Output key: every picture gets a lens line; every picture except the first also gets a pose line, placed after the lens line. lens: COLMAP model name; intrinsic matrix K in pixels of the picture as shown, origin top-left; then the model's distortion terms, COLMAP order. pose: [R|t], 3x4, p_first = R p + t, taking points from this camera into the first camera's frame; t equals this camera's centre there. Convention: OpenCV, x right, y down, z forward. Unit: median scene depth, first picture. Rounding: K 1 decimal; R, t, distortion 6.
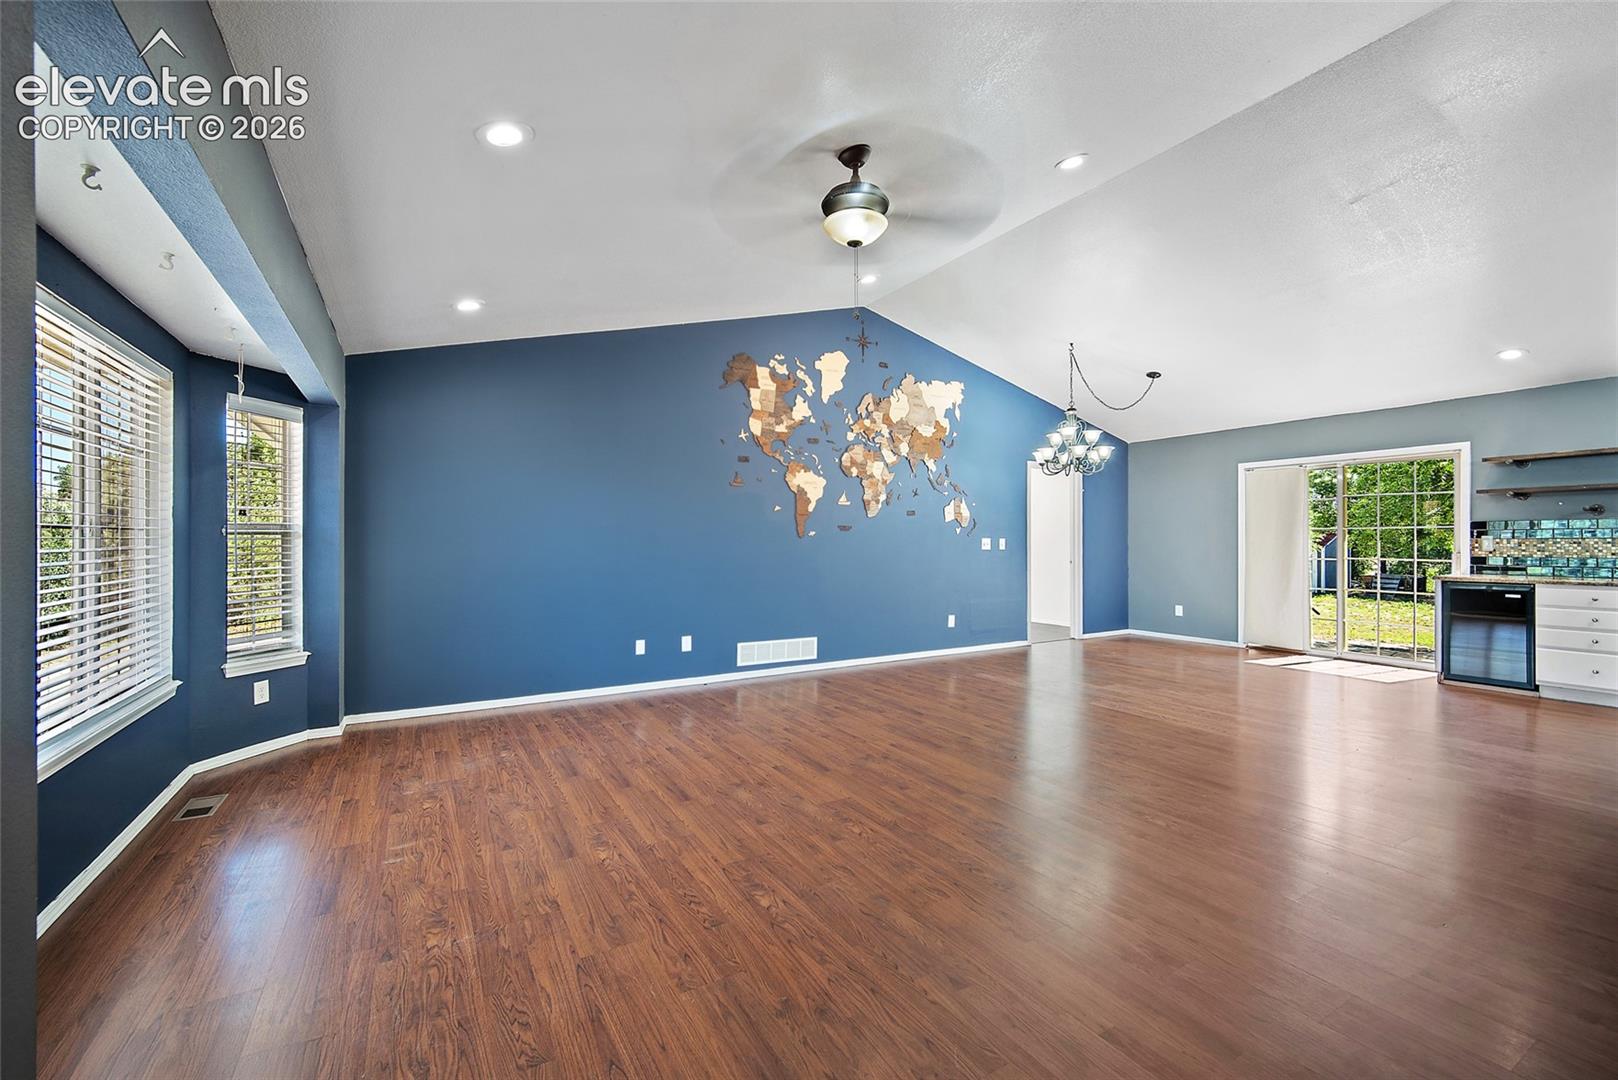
lens RADIAL K [[635.7, 0, 781.4], [0, 635.7, 539.8], [0, 0, 1]] dist [-0.003684, 0.001581]
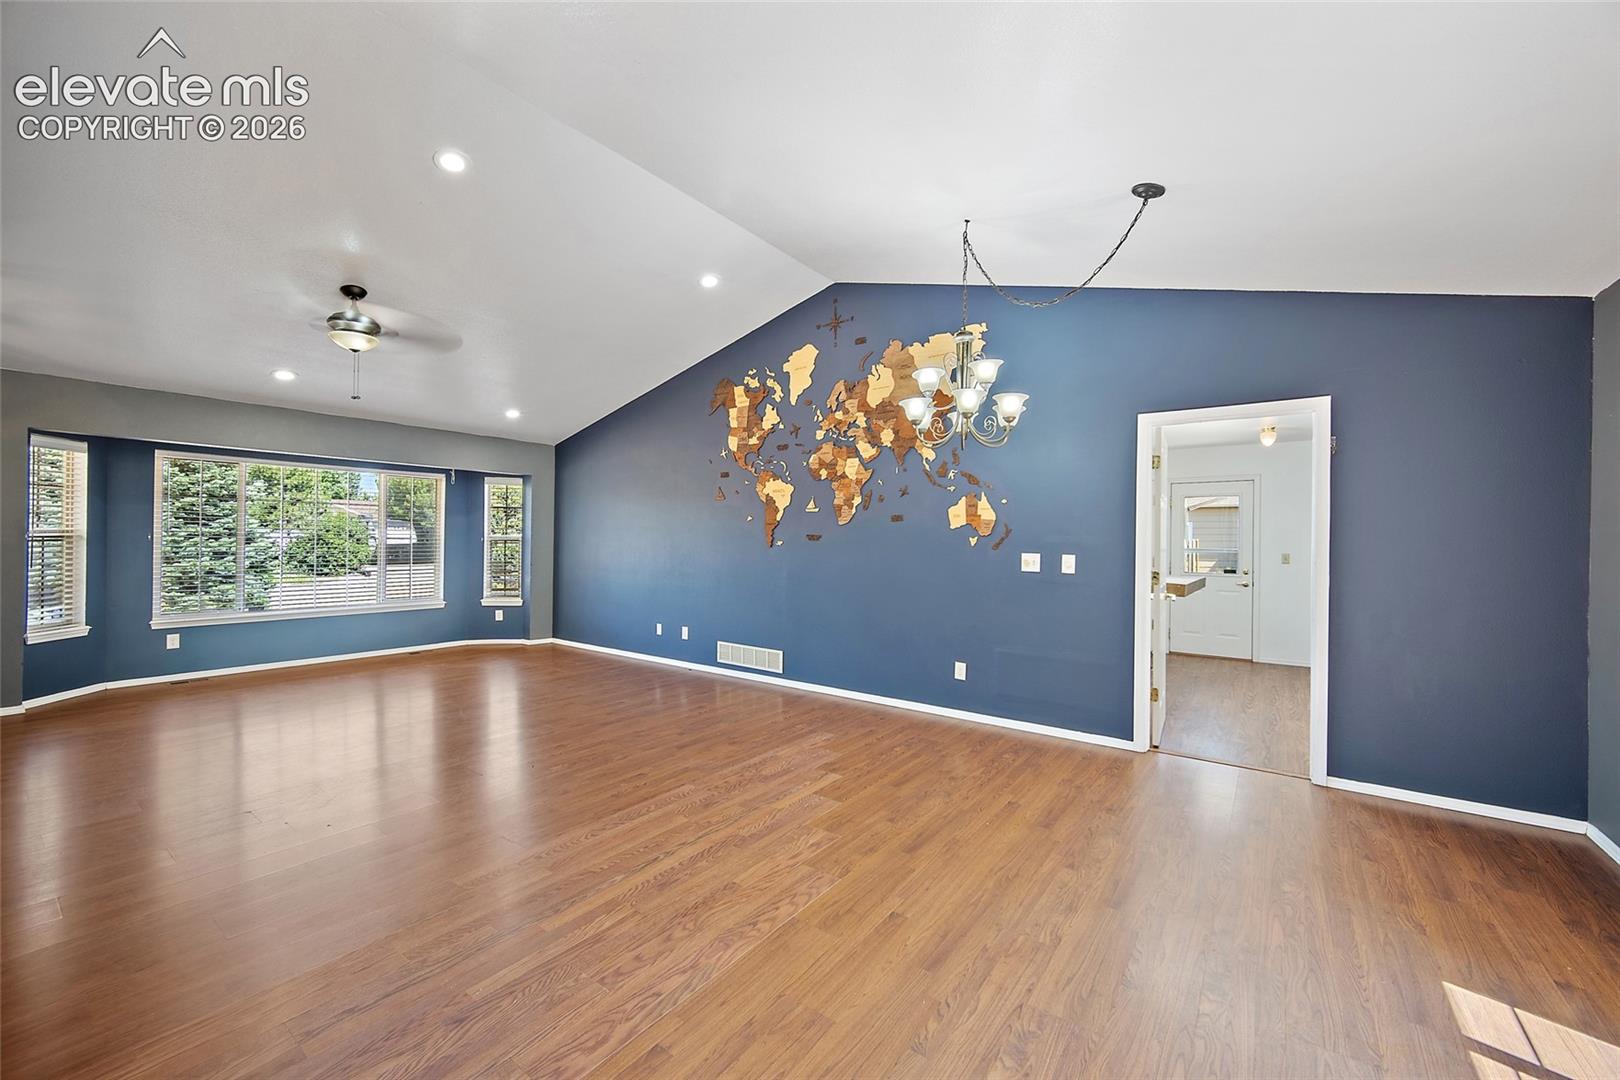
lens RADIAL K [[679.1, 0, 797.2], [0, 679.1, 545.4], [0, 0, 1]] dist [0.008829, -0.000202]
pose [[0.391680, 0.009386, -0.920054, 1.010013], [-0.016553, 0.999858, 0.003153, -0.010147], [0.919953, 0.013995, 0.391780, 0.618687]]
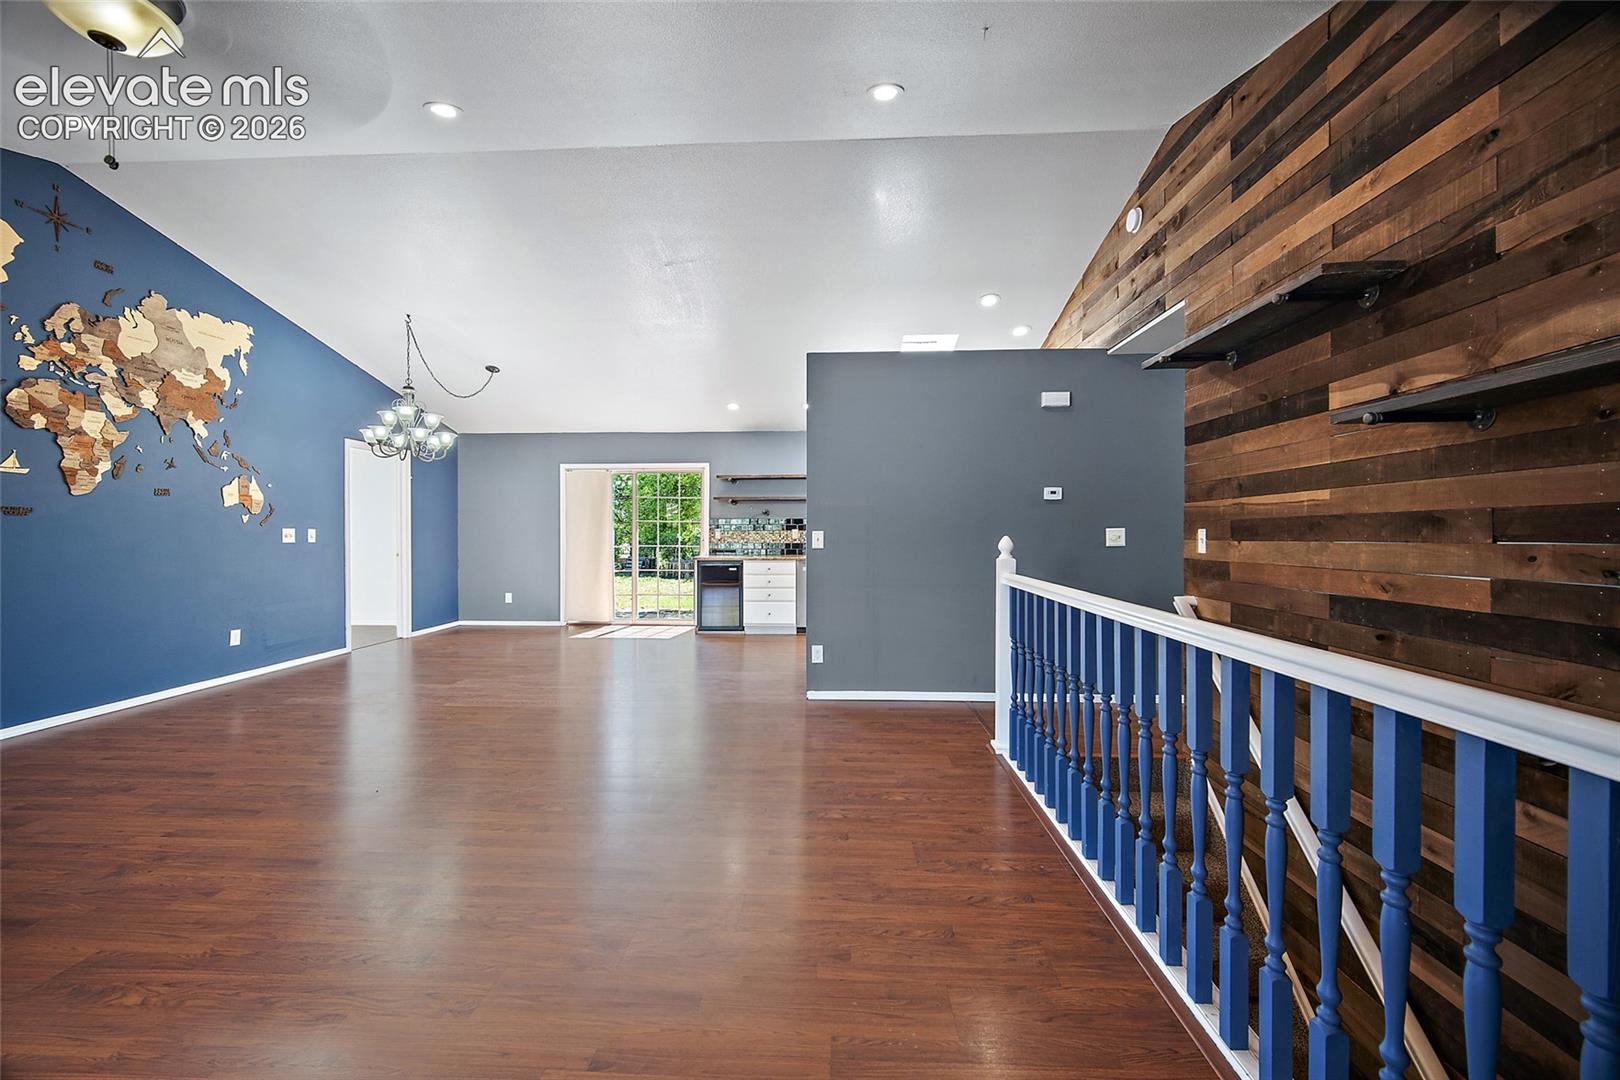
lens RADIAL K [[636.5, 0, 792.5], [0, 636.5, 538.5], [0, 0, 1]] dist [-0.003684, 0.001581]
pose [[0.537910, -0.007308, 0.842970, -0.014759], [-0.002334, 0.999946, 0.010158, 0.000523], [-0.842999, -0.007432, 0.537864, 0.036471]]
